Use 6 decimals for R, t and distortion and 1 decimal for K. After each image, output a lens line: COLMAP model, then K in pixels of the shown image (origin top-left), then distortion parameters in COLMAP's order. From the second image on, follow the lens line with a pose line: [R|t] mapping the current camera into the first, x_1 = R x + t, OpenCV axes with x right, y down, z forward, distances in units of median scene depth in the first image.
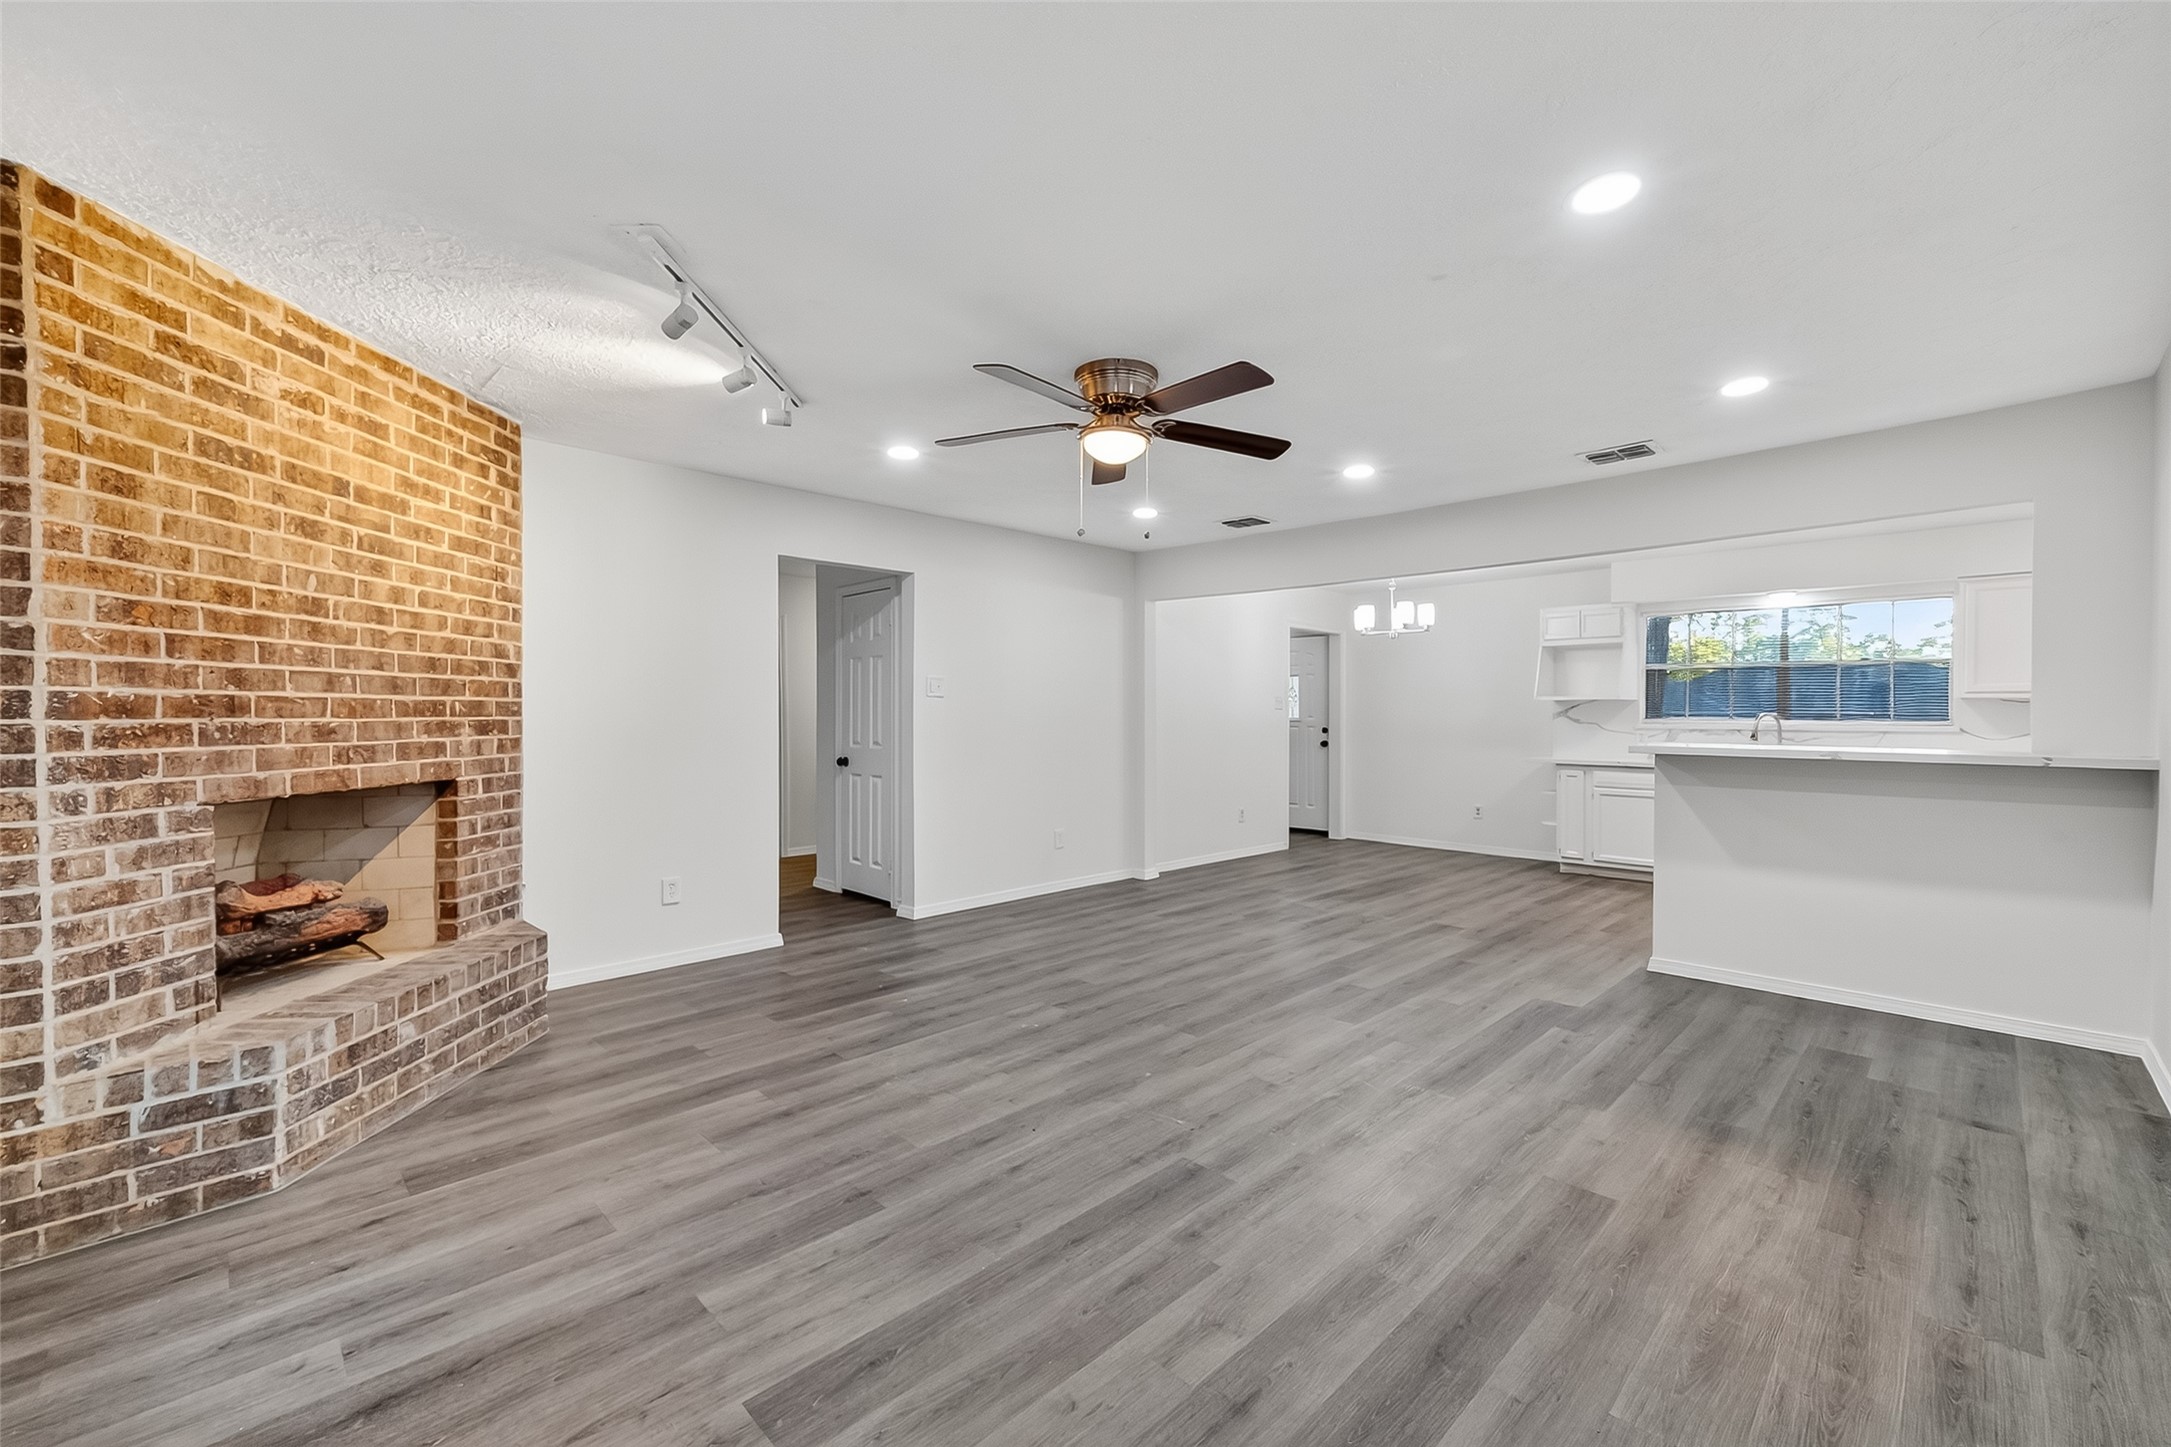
lens RADIAL K [[886.6, 0, 1113.3], [0, 886.6, 723.7], [0, 0, 1]] dist [0.002246, -0.000519]
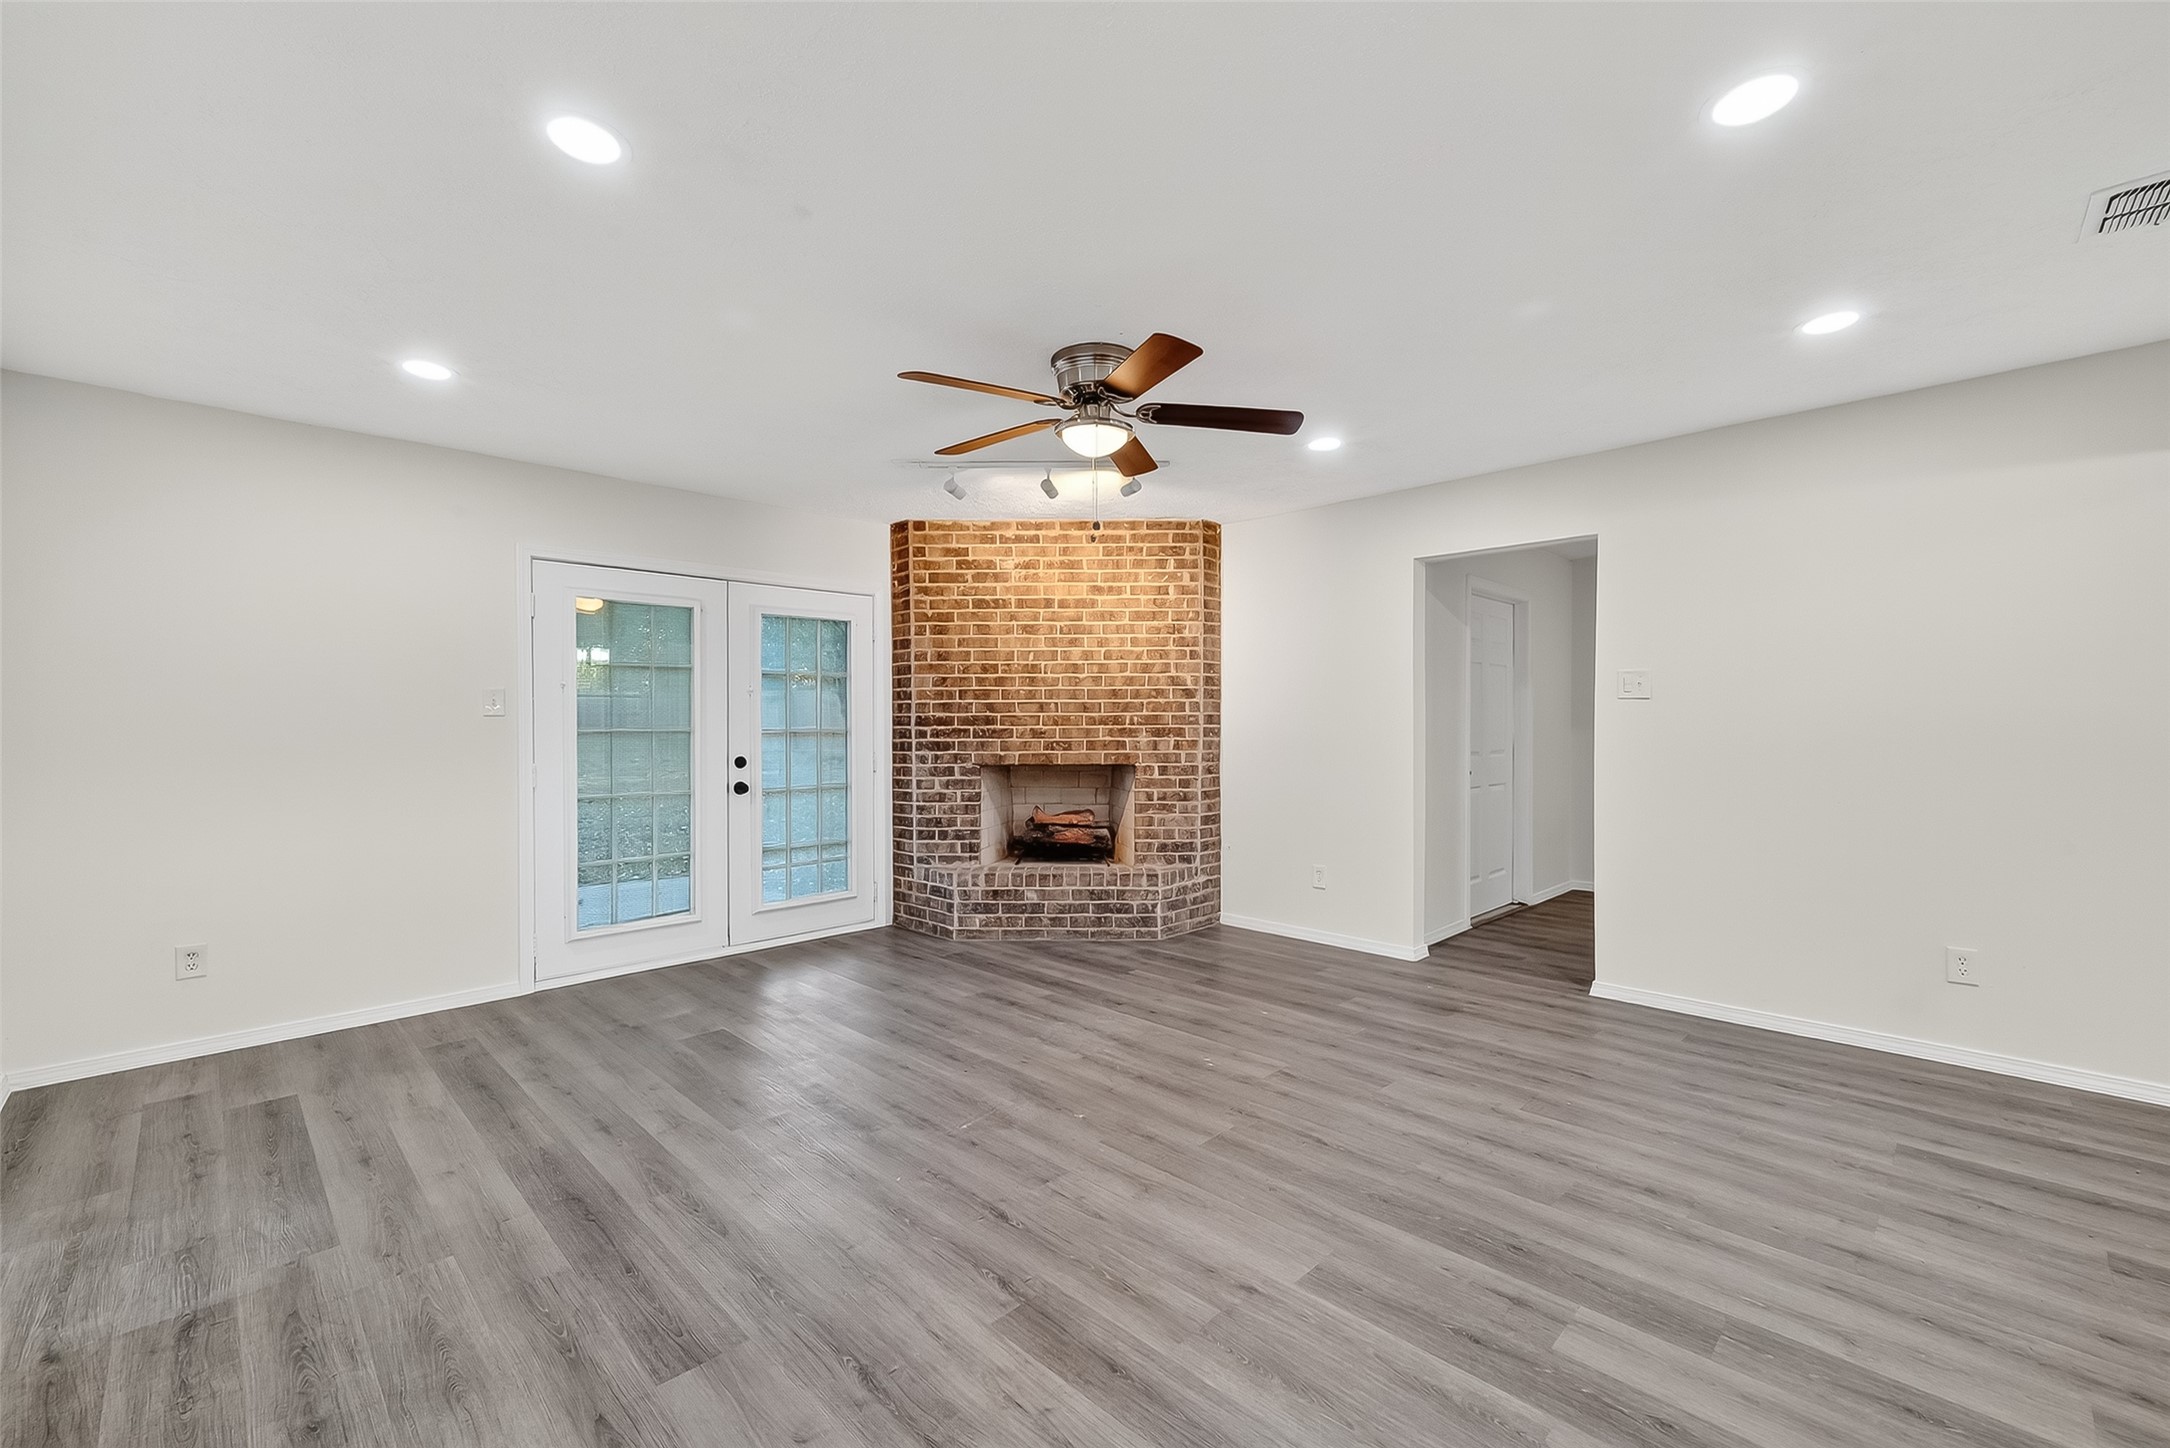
lens RADIAL K [[886.2, 0, 1045.6], [0, 886.2, 738.1], [0, 0, 1]] dist [0.002246, -0.000519]
pose [[-0.037096, 0.011022, -0.999251, 1.037281], [-0.007716, 0.999906, 0.011315, -0.001945], [0.999282, 0.008130, -0.037008, 1.092528]]
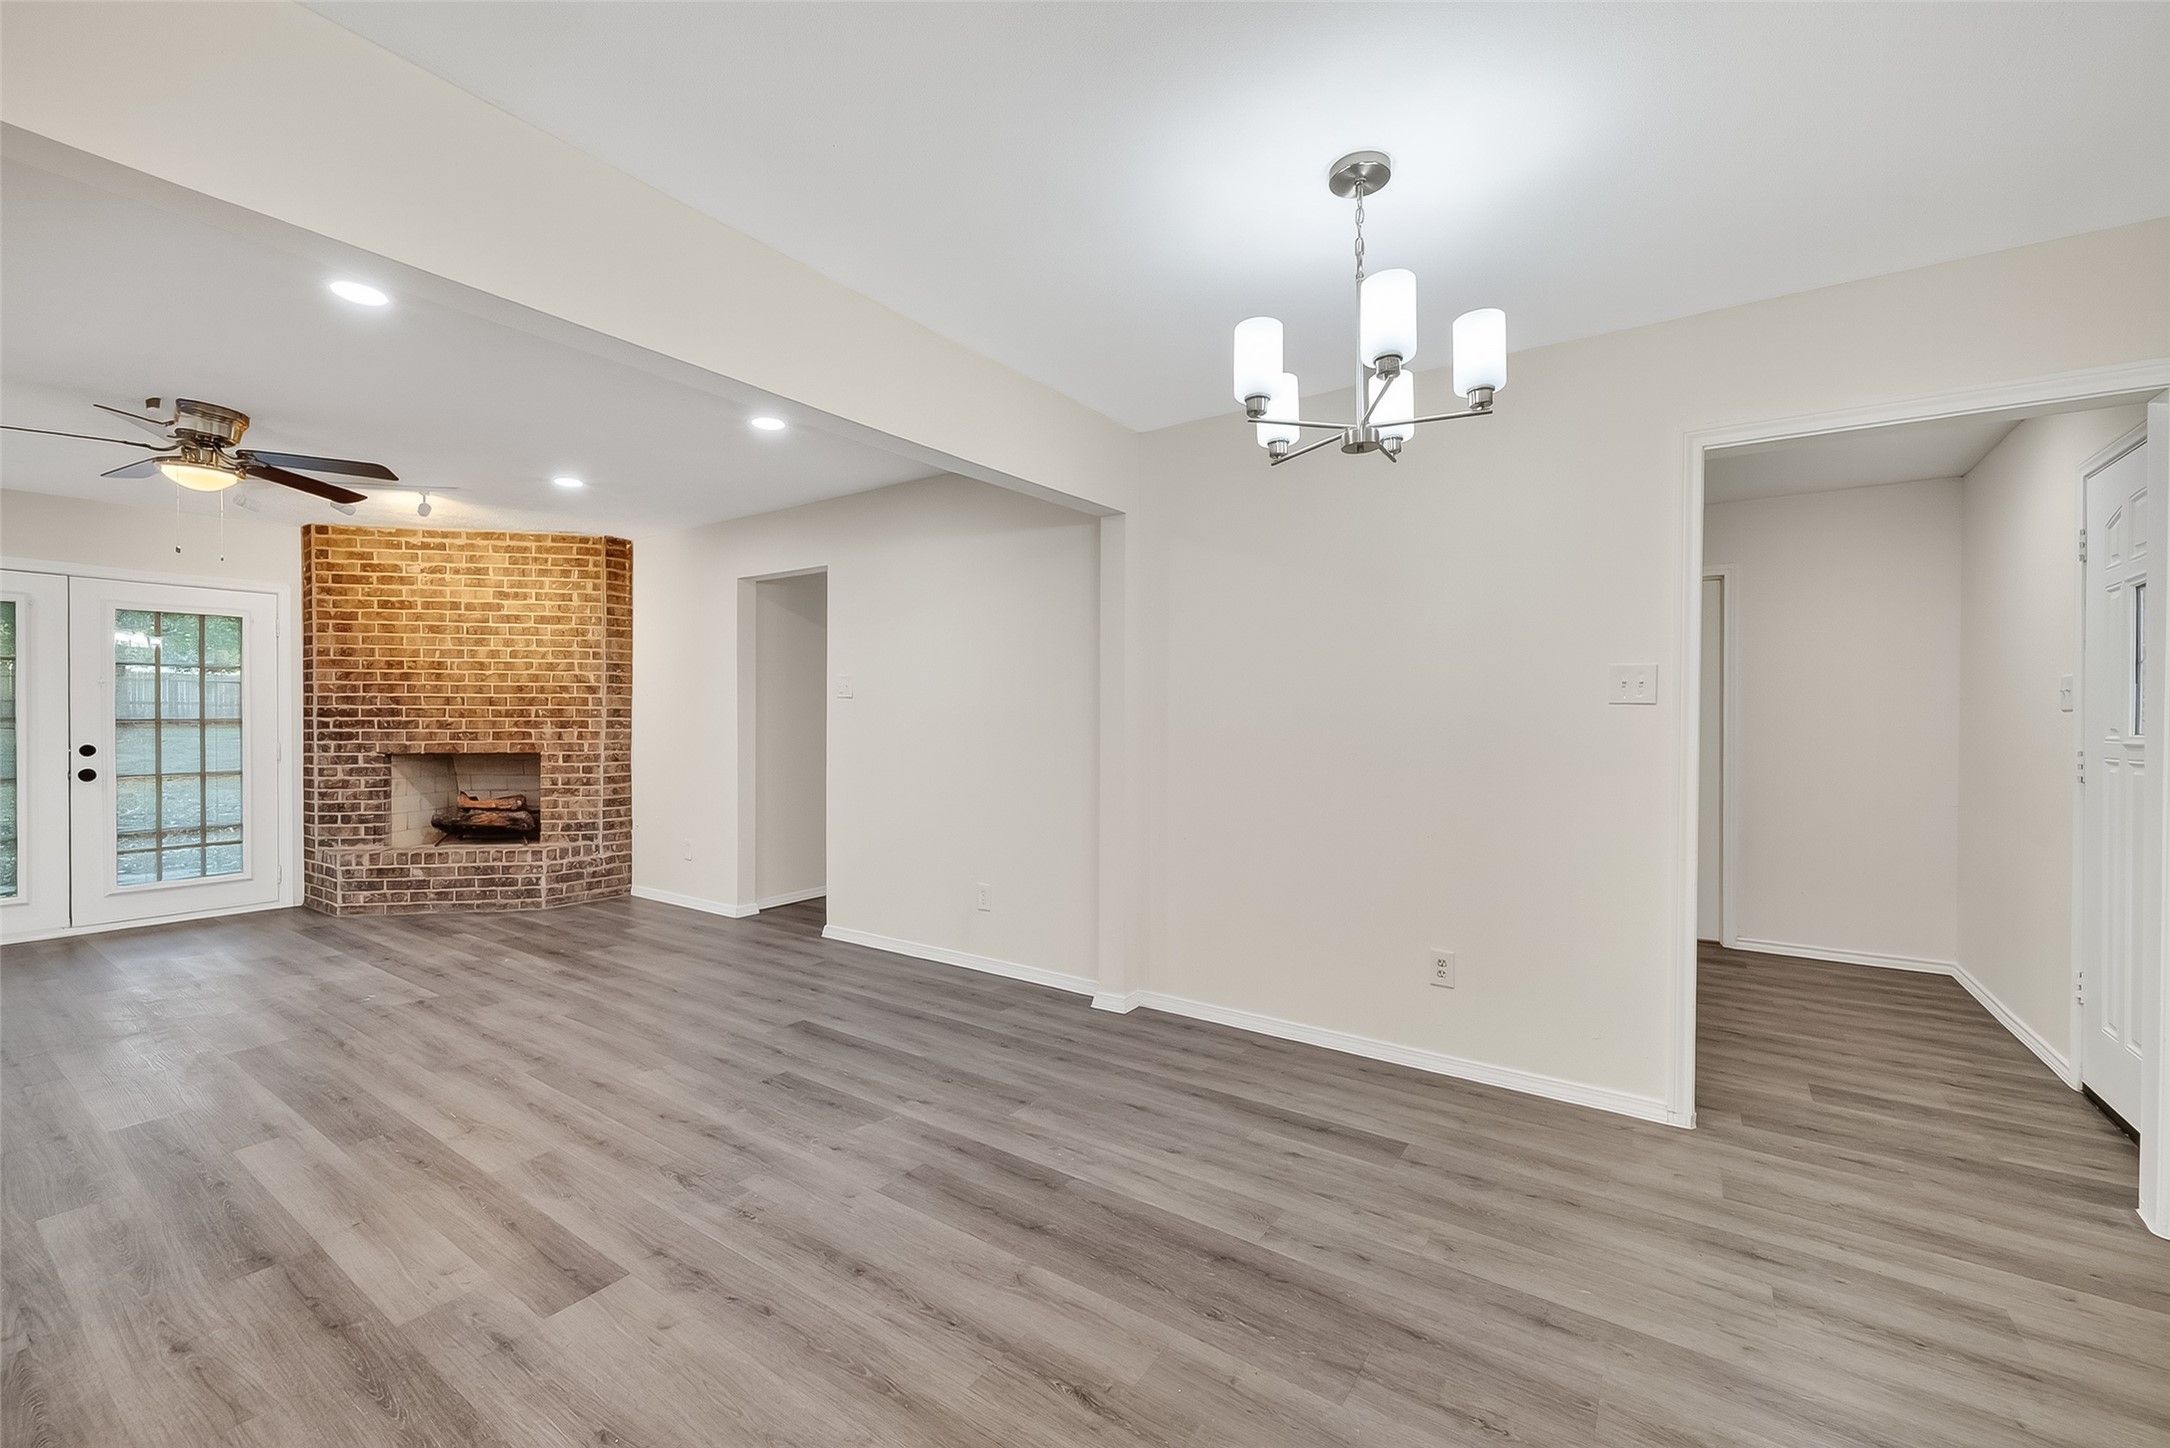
lens RADIAL K [[886.2, 0, 1027.7], [0, 886.2, 726.8], [0, 0, 1]] dist [0.002246, -0.000519]
pose [[0.145703, 0.003957, -0.989320, 1.397232], [-0.012695, 0.999917, 0.002130, -0.007343], [0.989247, 0.012249, 0.145742, 2.070650]]
